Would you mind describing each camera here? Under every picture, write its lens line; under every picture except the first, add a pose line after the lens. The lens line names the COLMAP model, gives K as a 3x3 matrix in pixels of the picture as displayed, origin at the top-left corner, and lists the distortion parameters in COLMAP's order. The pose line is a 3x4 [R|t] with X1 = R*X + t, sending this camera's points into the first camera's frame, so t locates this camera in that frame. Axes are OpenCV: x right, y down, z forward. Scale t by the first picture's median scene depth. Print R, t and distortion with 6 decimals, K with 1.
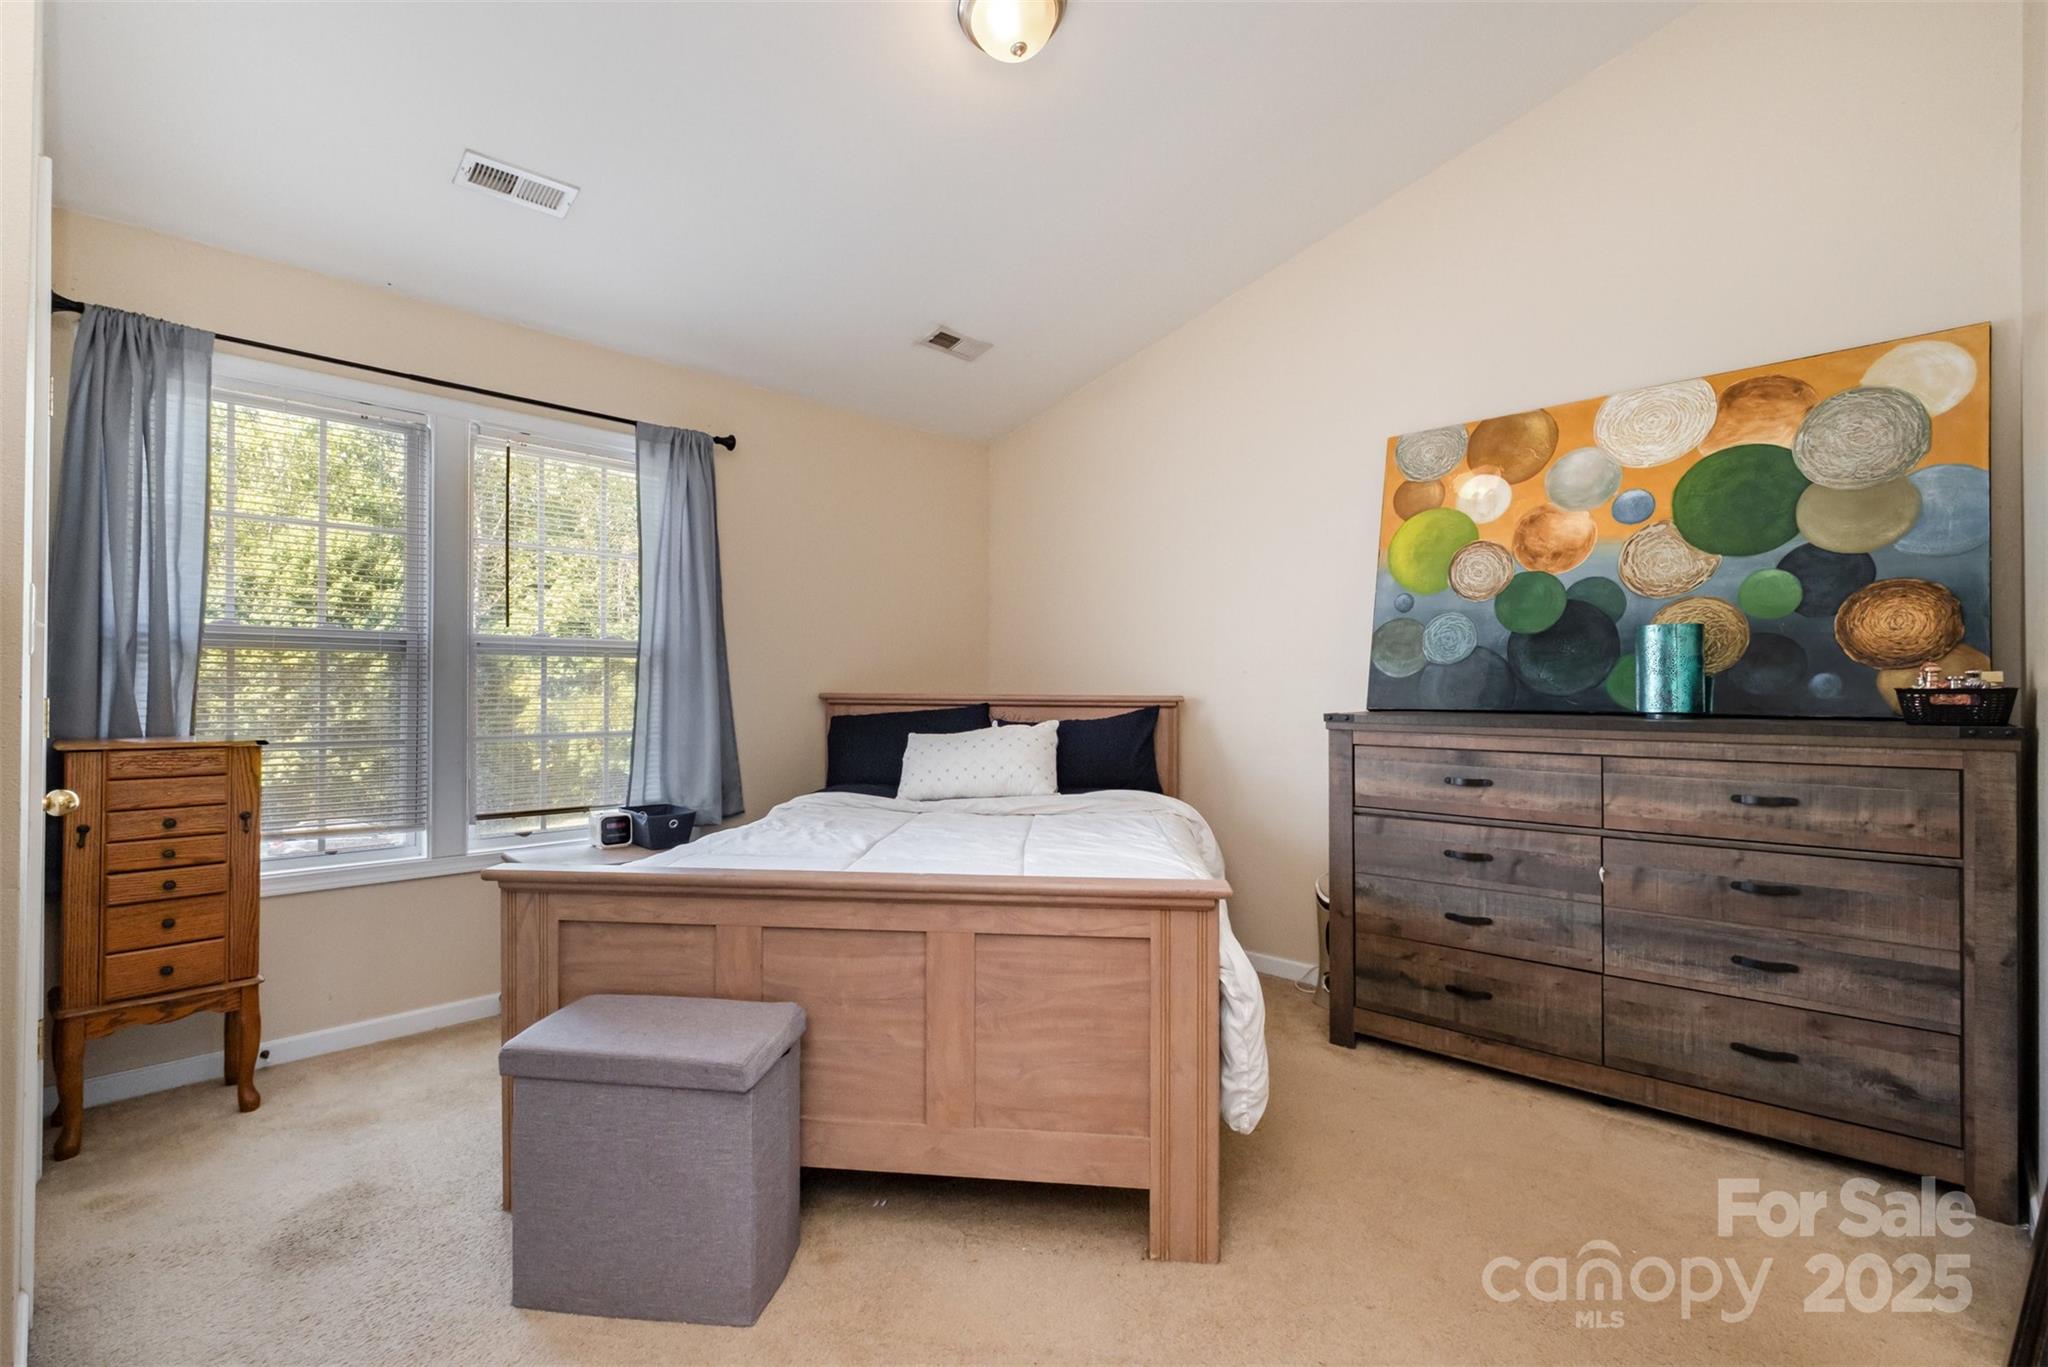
lens RADIAL K [[941.3, 0, 1024.0], [0, 941.3, 683.5], [0, 0, 1]] dist [0.002665, 0.000479]
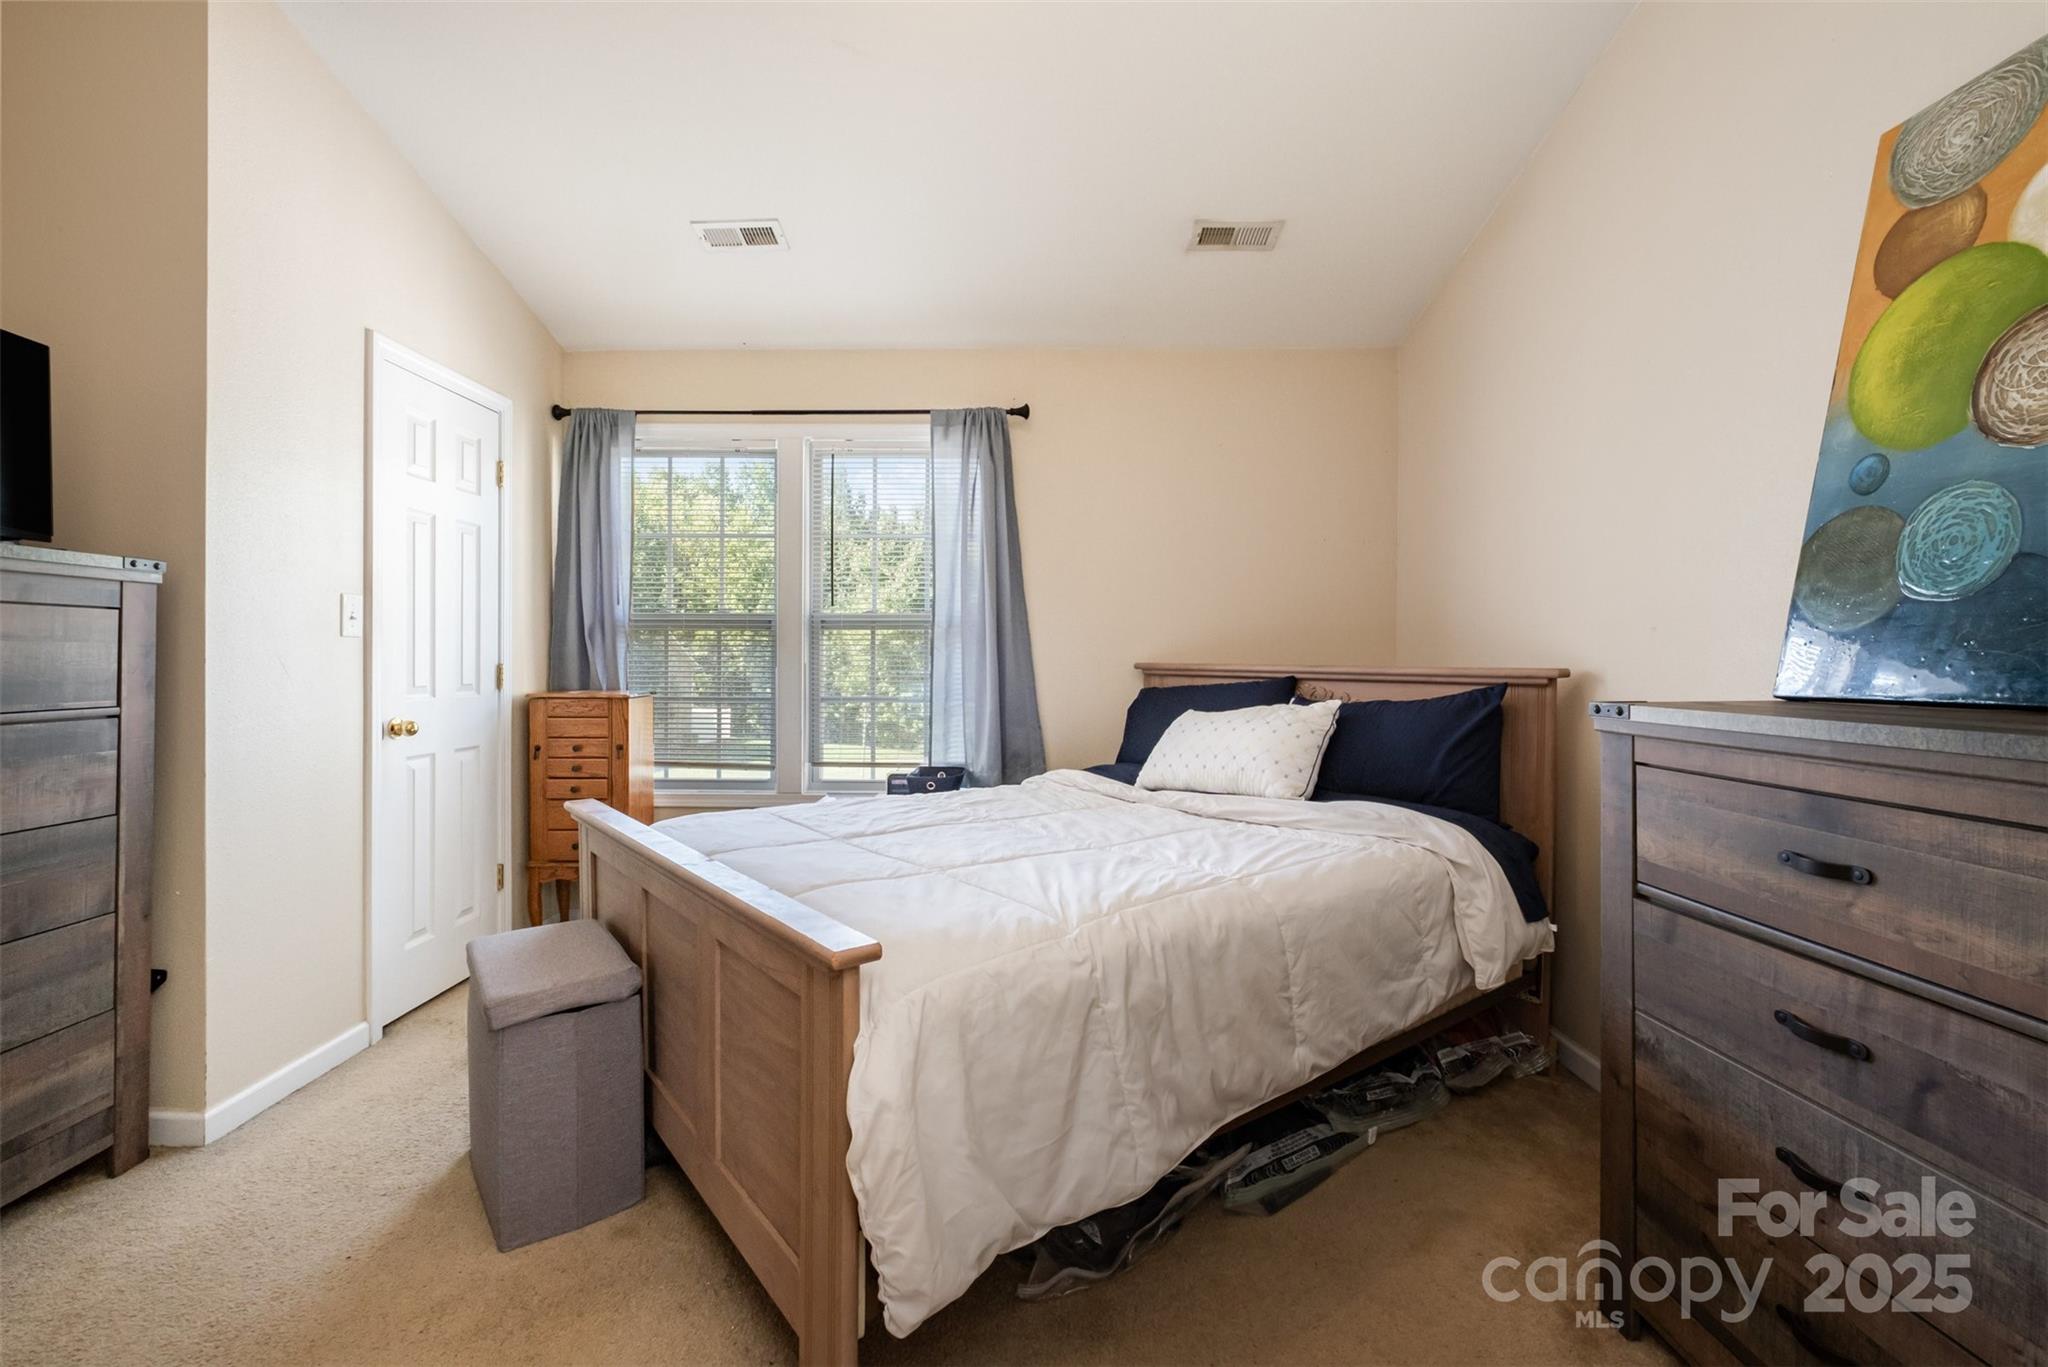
lens RADIAL K [[912.0, 0, 1003.6], [0, 912.0, 666.3], [0, 0, 1]] dist [-0.001332, -0.000004]
pose [[0.686983, 0.005268, -0.726654, 0.508567], [0.003709, 0.999935, 0.010756, 0.005172], [0.726664, -0.010084, 0.686919, 0.427087]]
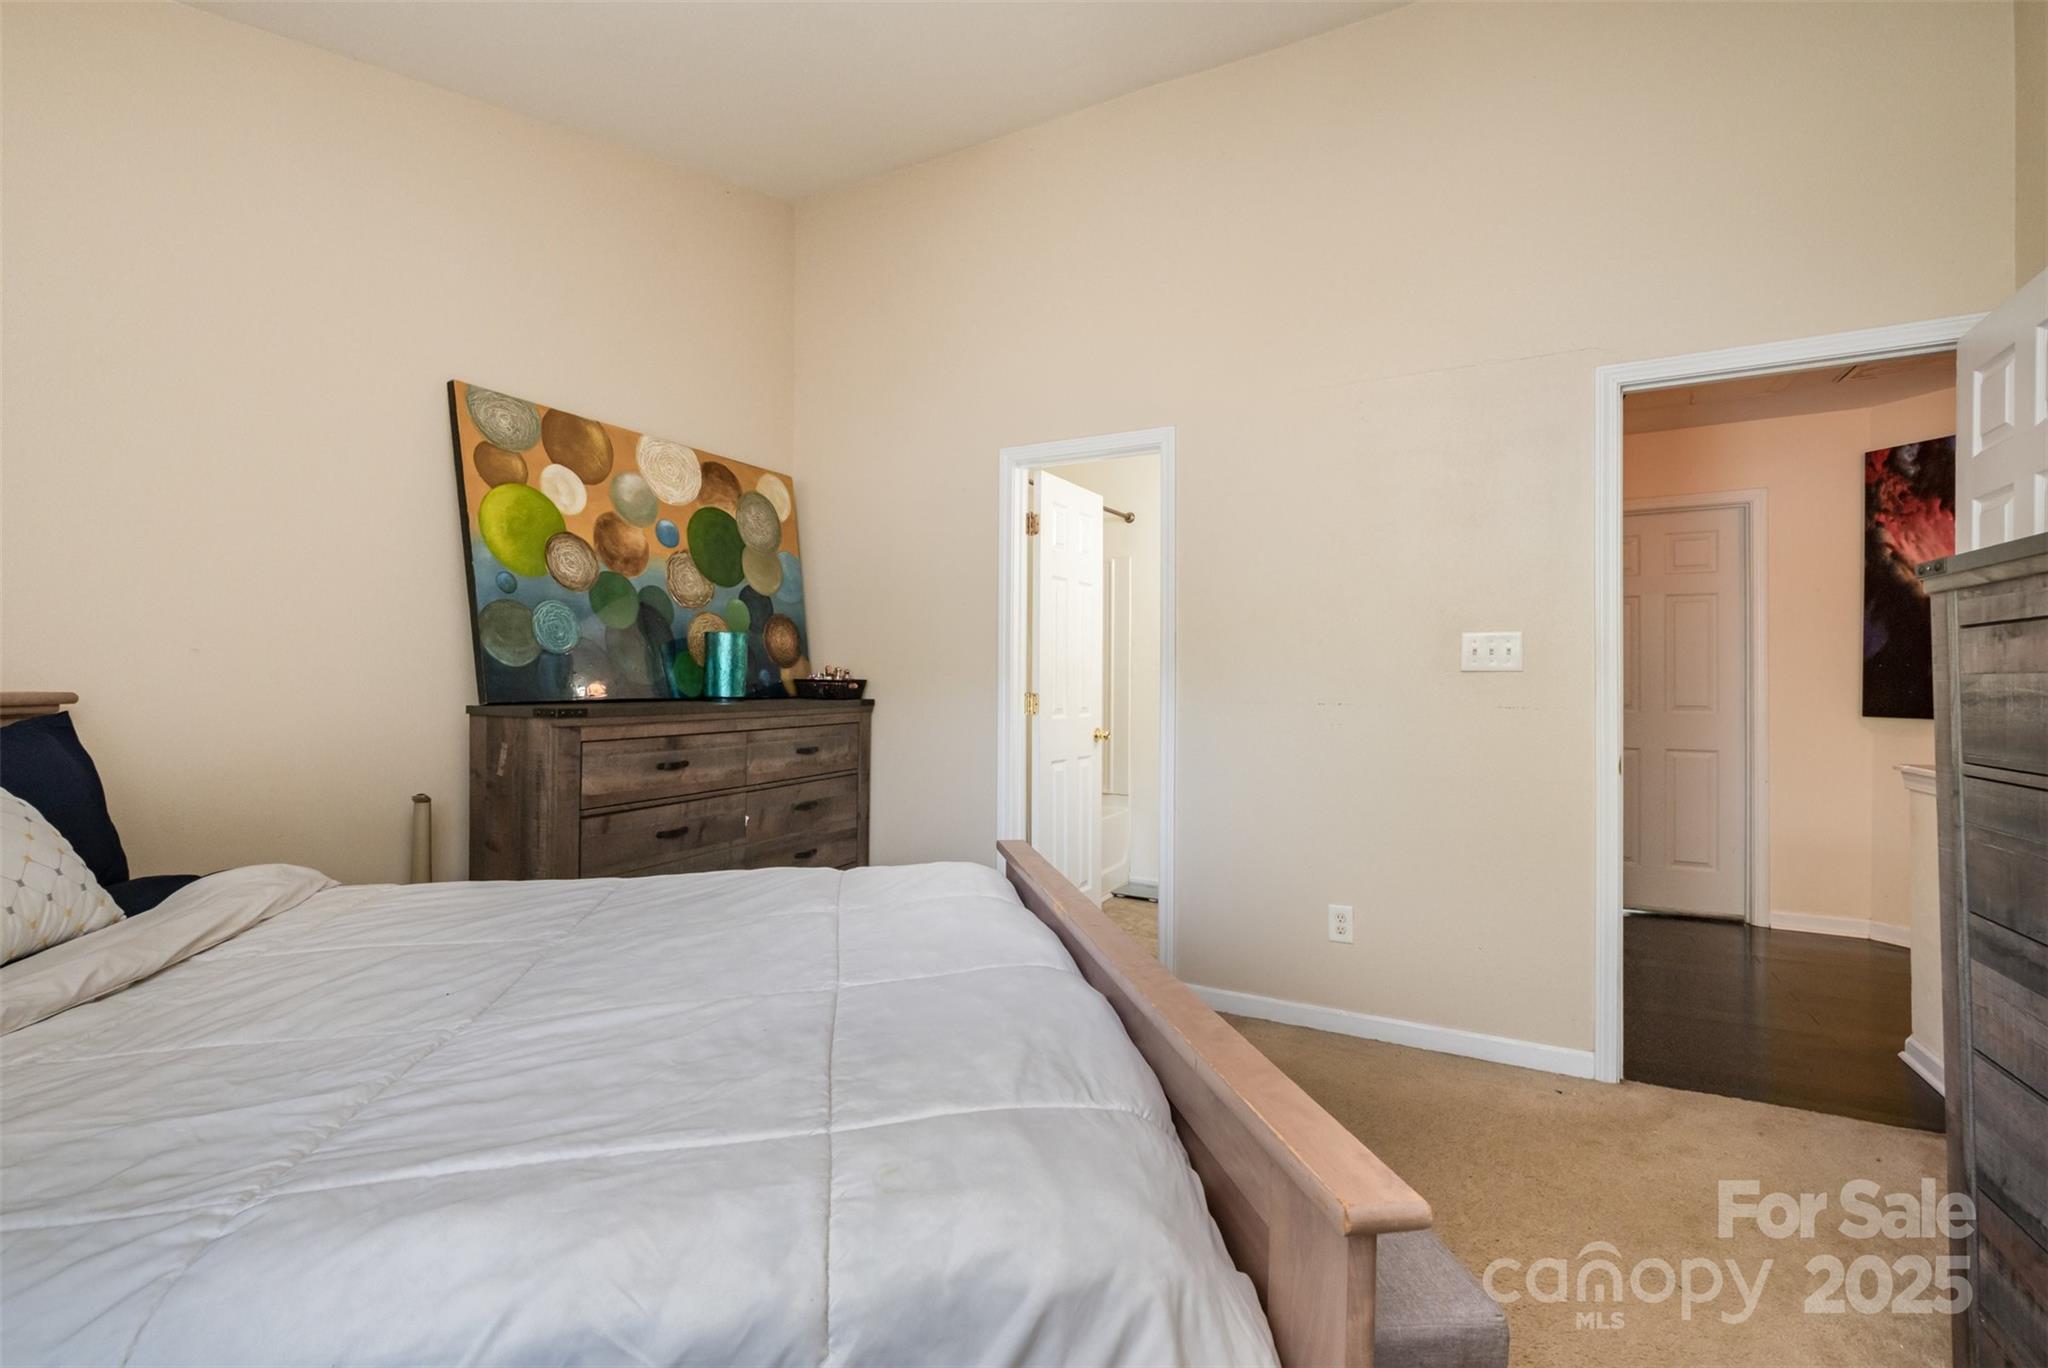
lens RADIAL K [[912.0, 0, 1003.6], [0, 912.0, 666.8], [0, 0, 1]] dist [-0.001332, -0.000004]
pose [[-0.284158, 0.007930, 0.958745, -0.643866], [-0.013834, 0.999828, -0.012370, -0.001994], [-0.958678, -0.016778, -0.283999, 0.920930]]
